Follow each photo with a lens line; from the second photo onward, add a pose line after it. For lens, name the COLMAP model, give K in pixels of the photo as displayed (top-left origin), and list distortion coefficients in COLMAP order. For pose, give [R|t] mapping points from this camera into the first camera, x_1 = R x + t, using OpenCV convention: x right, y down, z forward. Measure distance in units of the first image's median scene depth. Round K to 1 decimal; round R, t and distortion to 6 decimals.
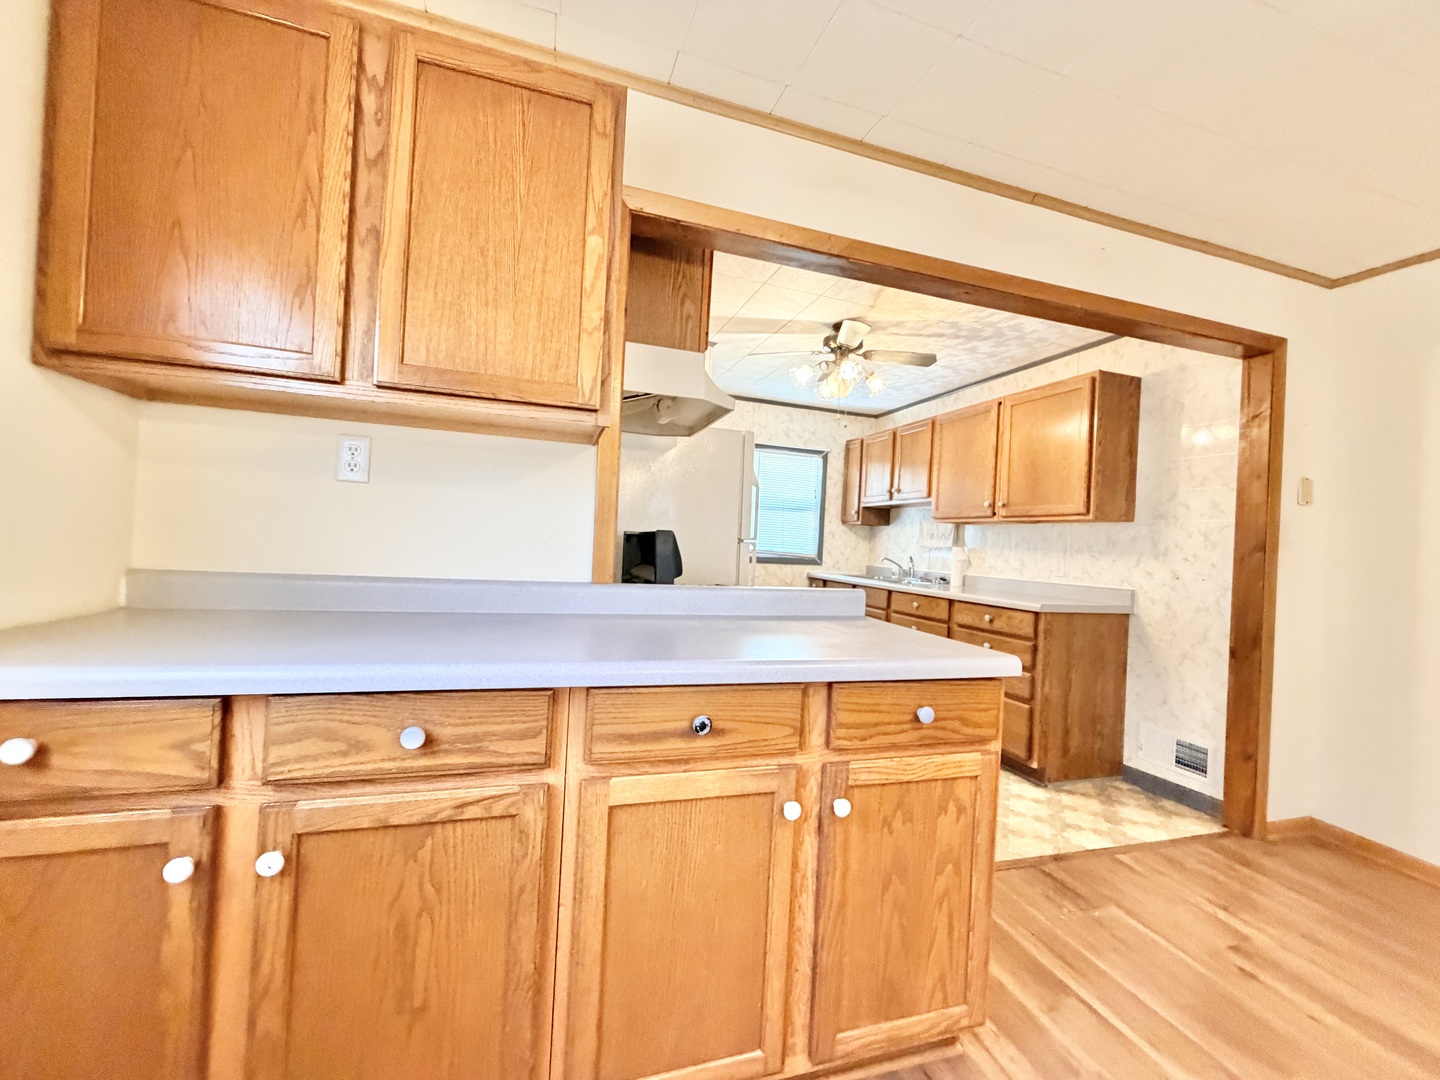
lens RADIAL K [[573.4, 0, 715.7], [0, 573.4, 540.6], [0, 0, 1]] dist [-0.000558, 0.000036]
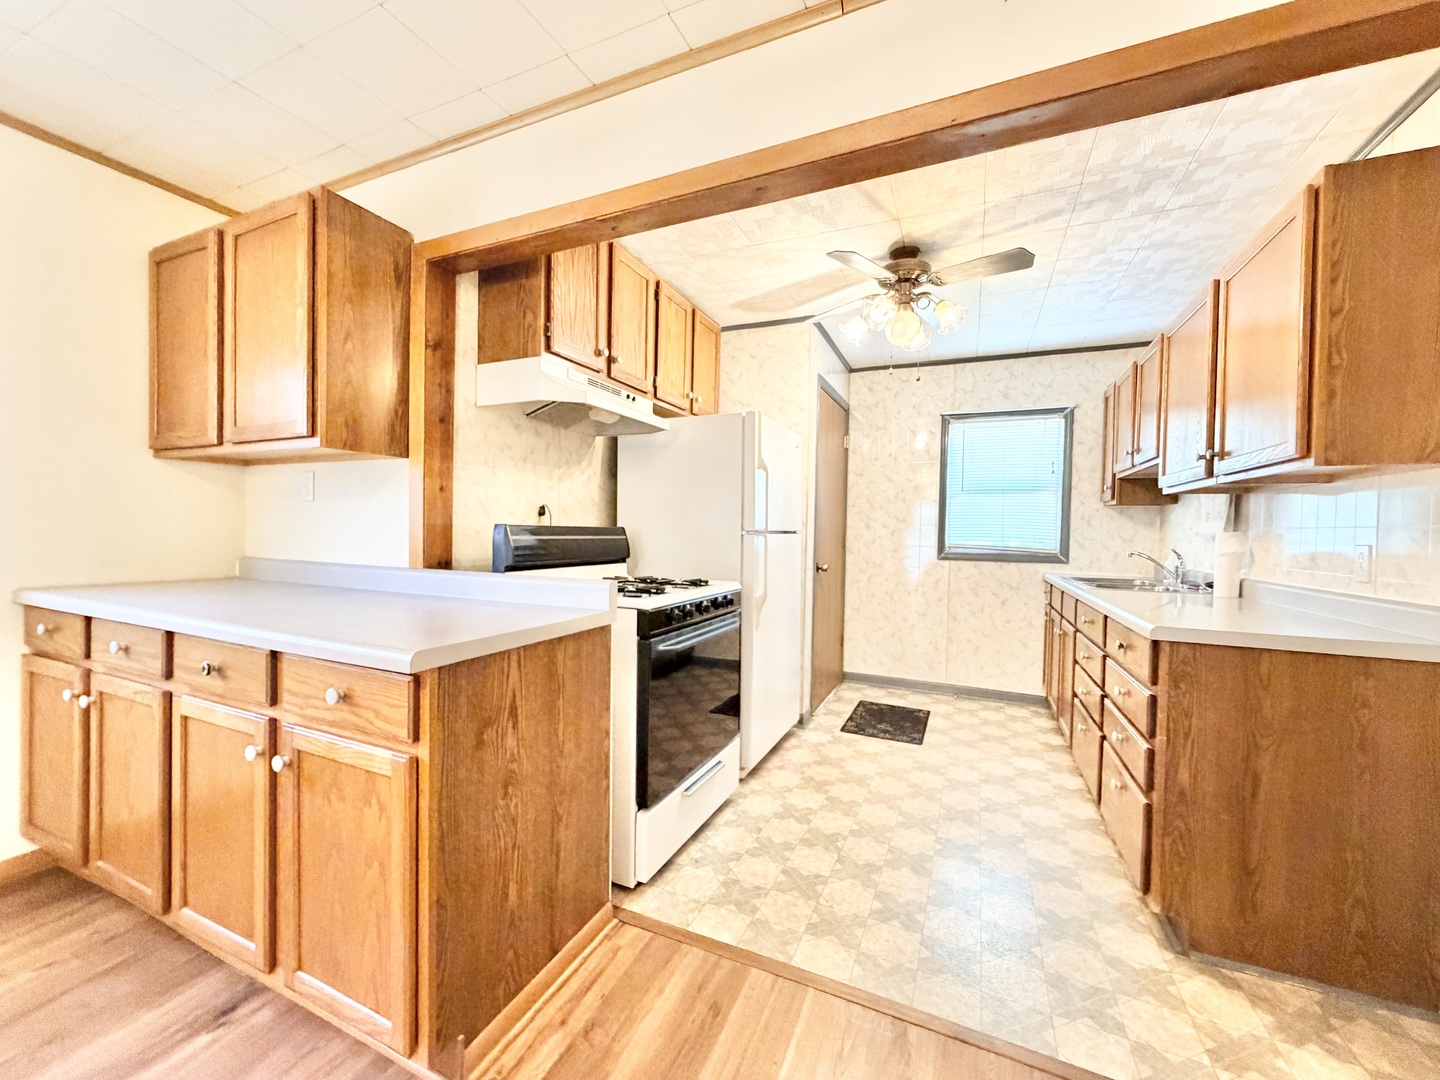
lens RADIAL K [[573.4, 0, 715.7], [0, 573.4, 540.6], [0, 0, 1]] dist [-0.000558, 0.000036]
pose [[0.744686, -0.023908, -0.666987, 0.498582], [0.021054, 0.999702, -0.012327, 0.019124], [0.667083, -0.004863, 0.744968, 0.227687]]
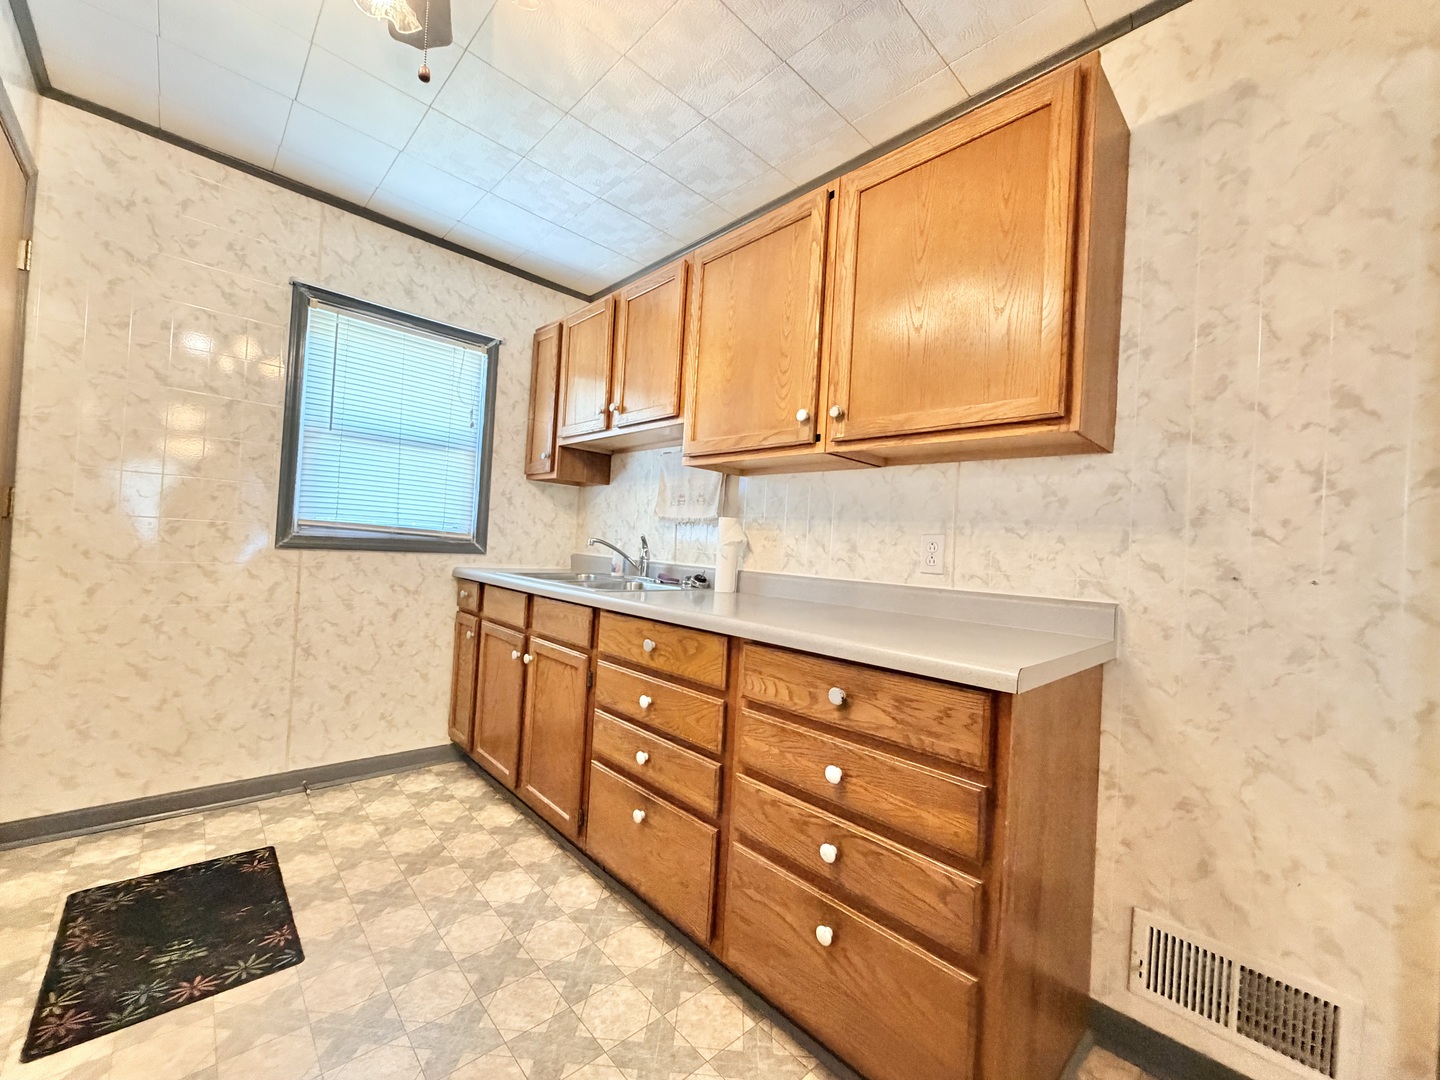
lens RADIAL K [[573.4, 0, 715.7], [0, 573.4, 540.6], [0, 0, 1]] dist [-0.000558, 0.000036]
pose [[0.903967, 0.005417, 0.427568, 0.221533], [-0.012875, 0.999811, 0.014554, 0.029200], [-0.427408, -0.018661, 0.903866, 0.625382]]
